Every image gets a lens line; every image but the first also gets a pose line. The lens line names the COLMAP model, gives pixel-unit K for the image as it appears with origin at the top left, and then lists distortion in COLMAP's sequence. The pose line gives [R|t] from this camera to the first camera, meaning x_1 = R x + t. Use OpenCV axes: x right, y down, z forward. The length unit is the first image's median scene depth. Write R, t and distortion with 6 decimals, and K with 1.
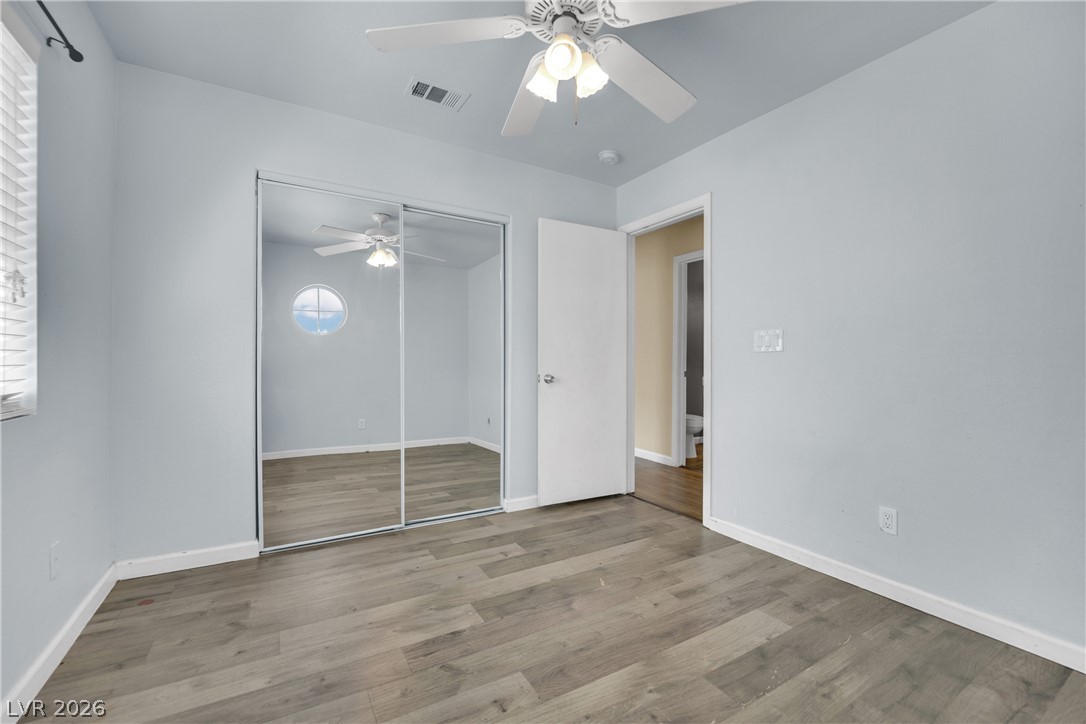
lens RADIAL K [[446.9, 0, 537.9], [0, 446.9, 365.7], [0, 0, 1]] dist [-0.019402, -0.000521]
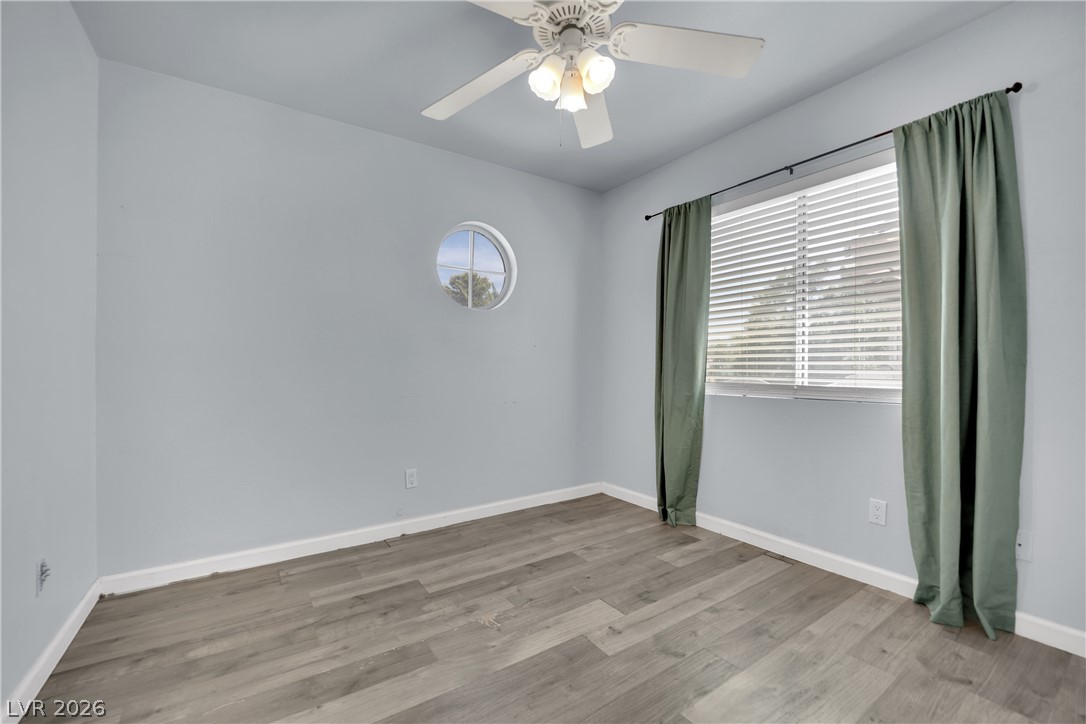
lens RADIAL K [[446.9, 0, 537.9], [0, 446.9, 365.7], [0, 0, 1]] dist [-0.019402, -0.000521]
pose [[-0.998575, -0.007691, -0.052812, 0.193759], [-0.007382, 0.999954, -0.006053, -0.001365], [0.052857, -0.005655, -0.998586, 2.061914]]
